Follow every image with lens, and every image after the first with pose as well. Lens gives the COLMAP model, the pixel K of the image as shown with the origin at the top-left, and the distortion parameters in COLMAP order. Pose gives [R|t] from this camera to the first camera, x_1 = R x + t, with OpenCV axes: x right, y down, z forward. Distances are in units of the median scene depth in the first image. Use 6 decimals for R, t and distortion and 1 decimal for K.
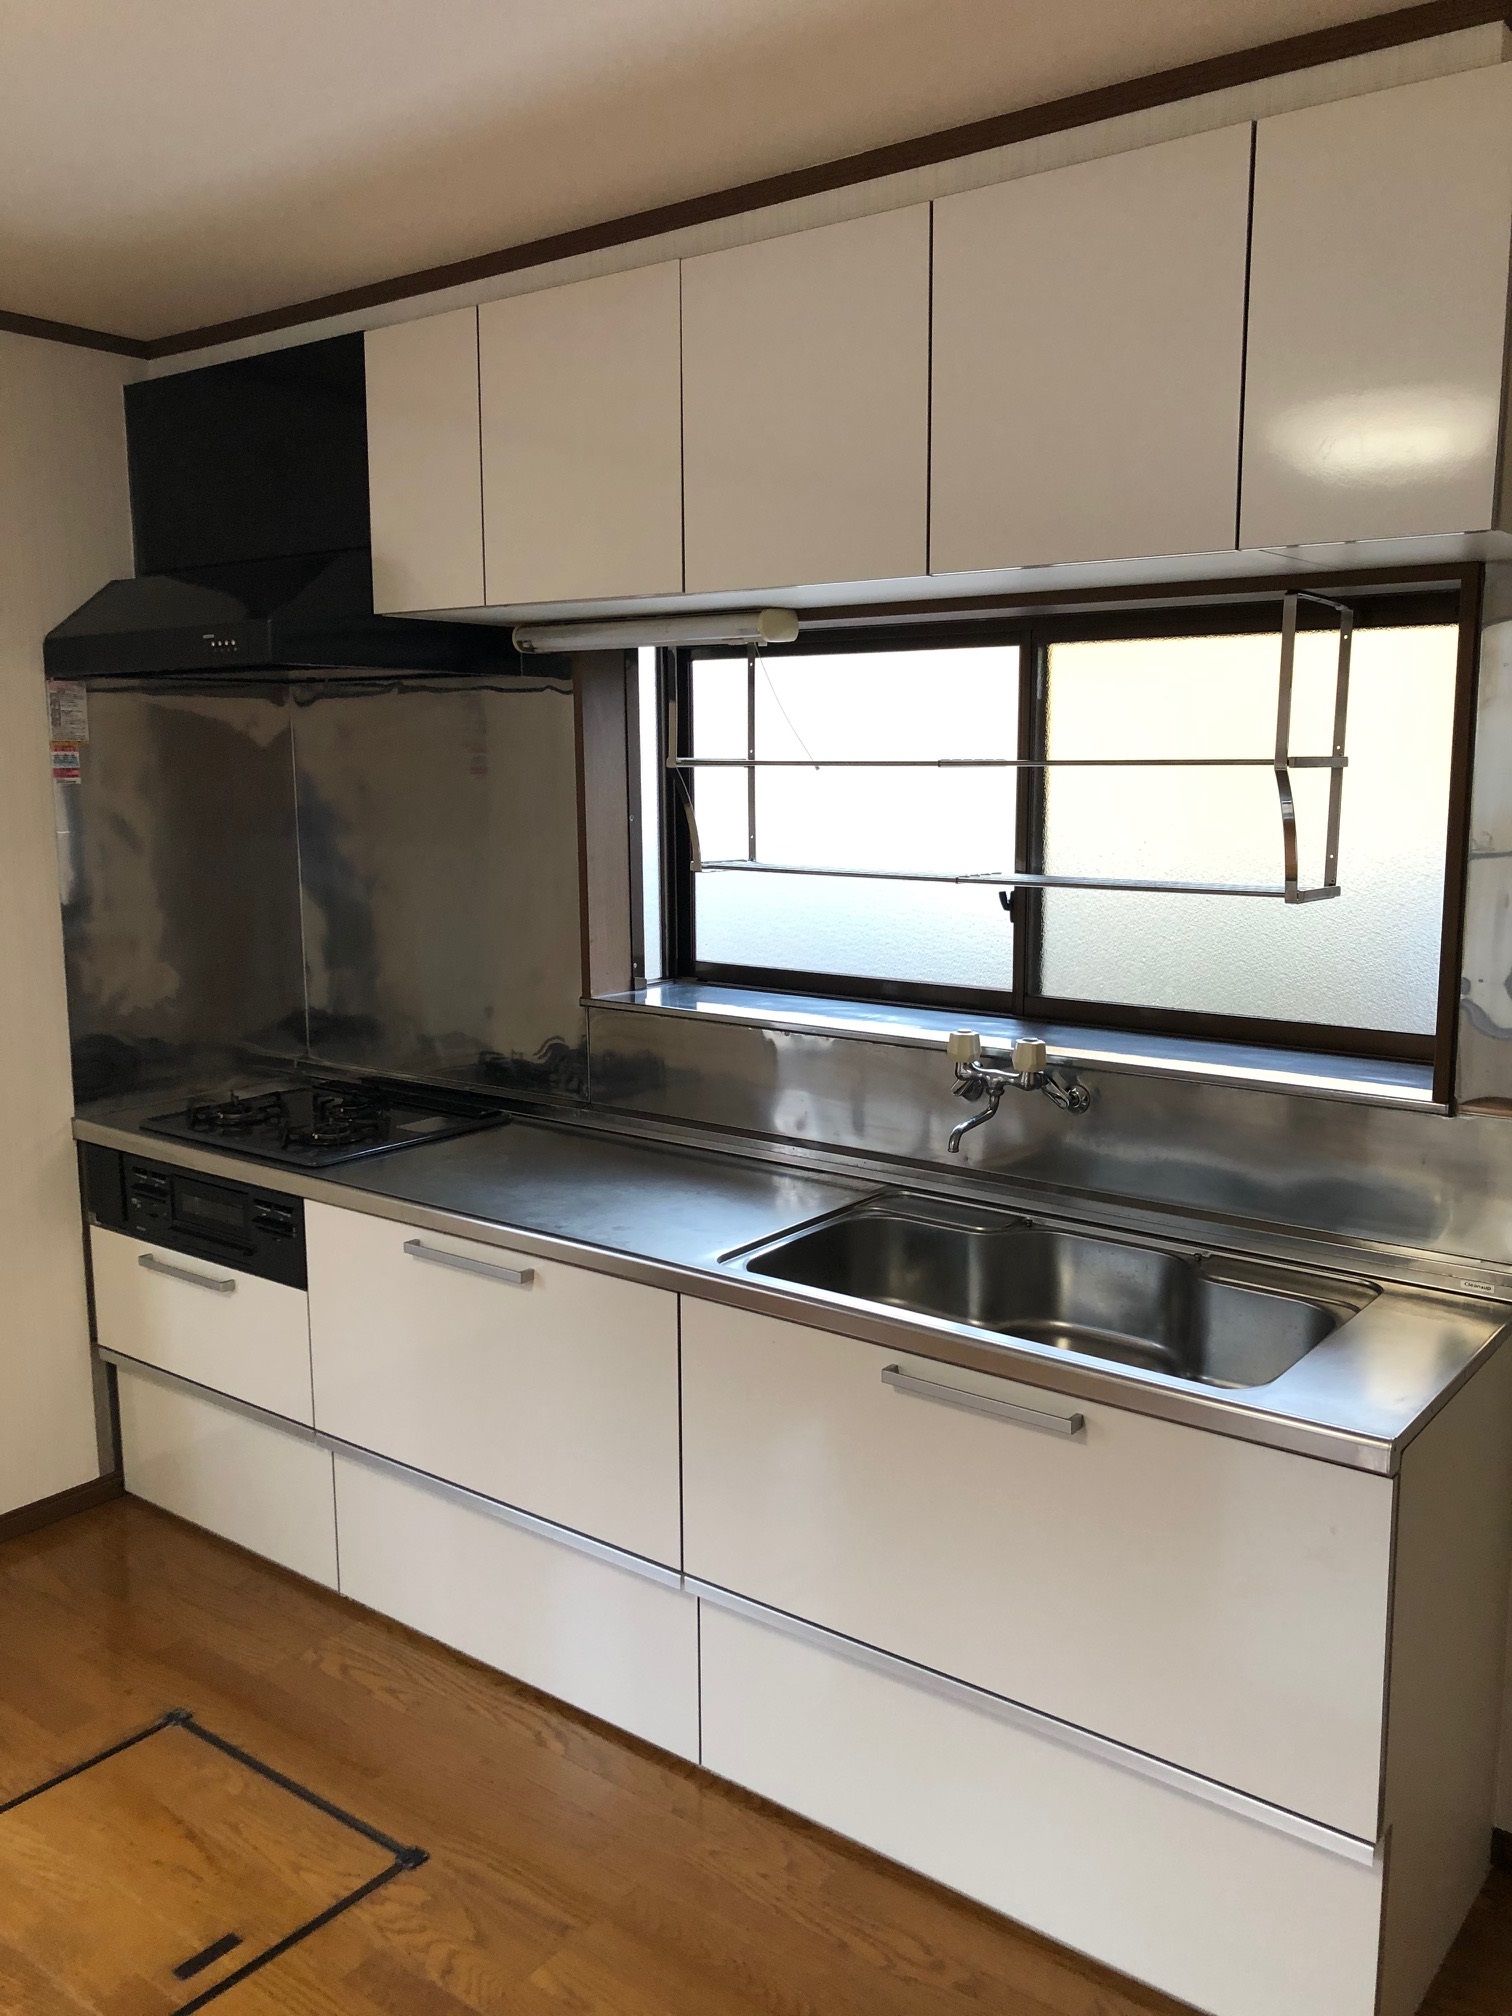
lens RADIAL K [[1663.3, 0, 756.0], [0, 1663.3, 1008.0], [0, 0, 1]] dist [0.118599, -0.272524]
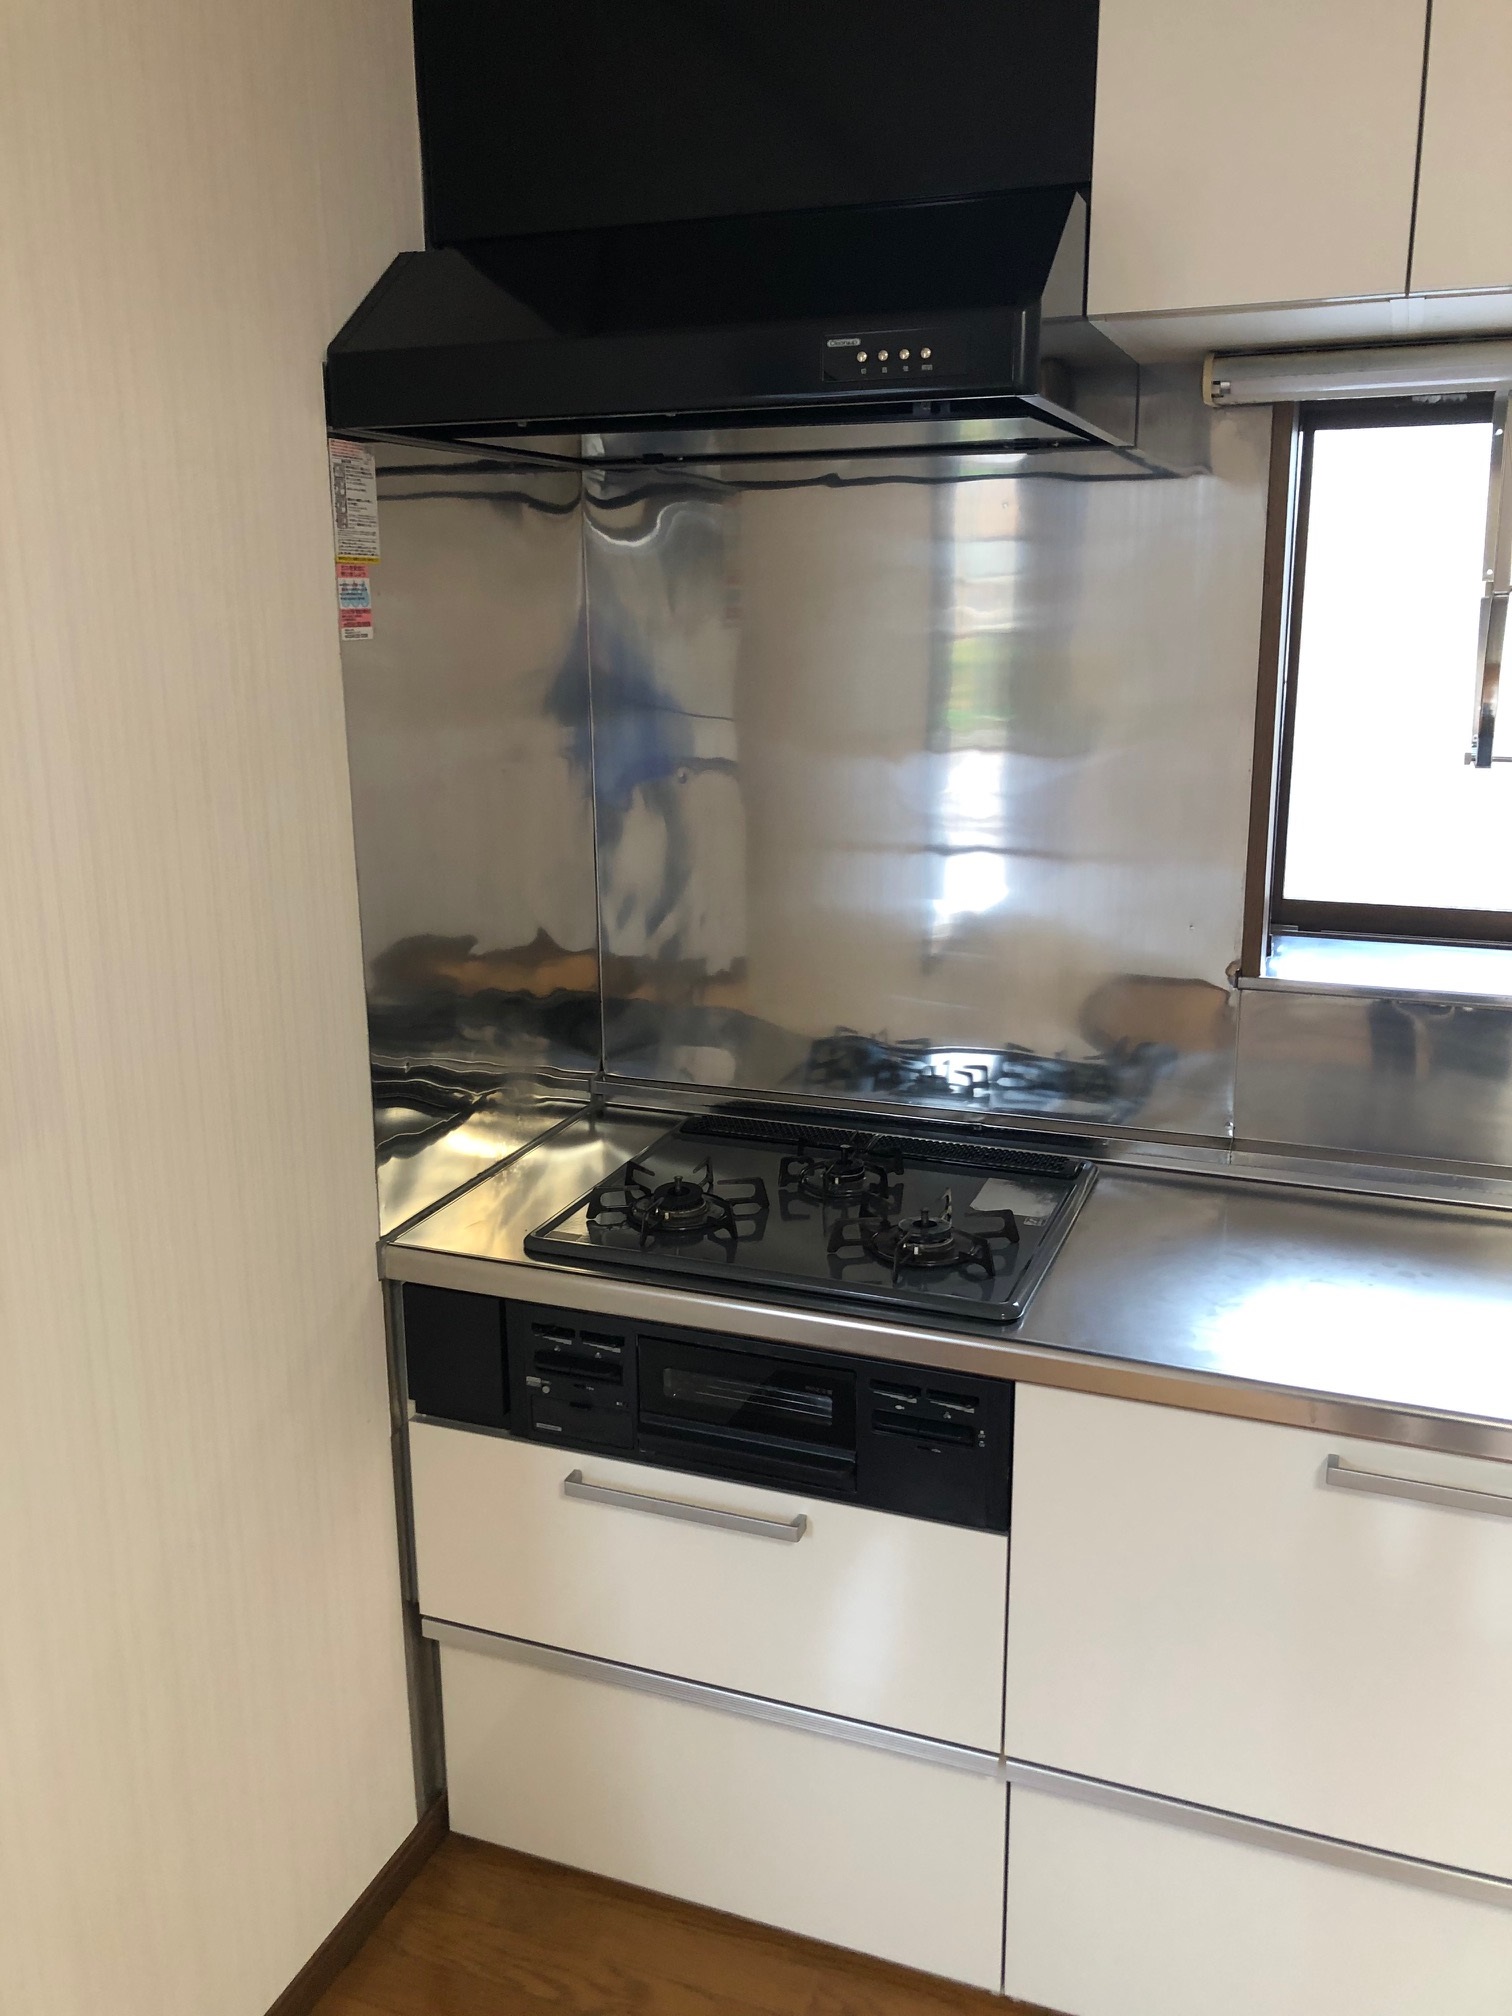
lens RADIAL K [[1663.3, 0, 756.0], [0, 1663.3, 1008.0], [0, 0, 1]] dist [0.118599, -0.272524]
pose [[0.954063, -0.071036, 0.291062, -0.455454], [0.046087, 0.994720, 0.091701, -0.060086], [-0.296039, -0.074074, 0.952299, 0.448270]]
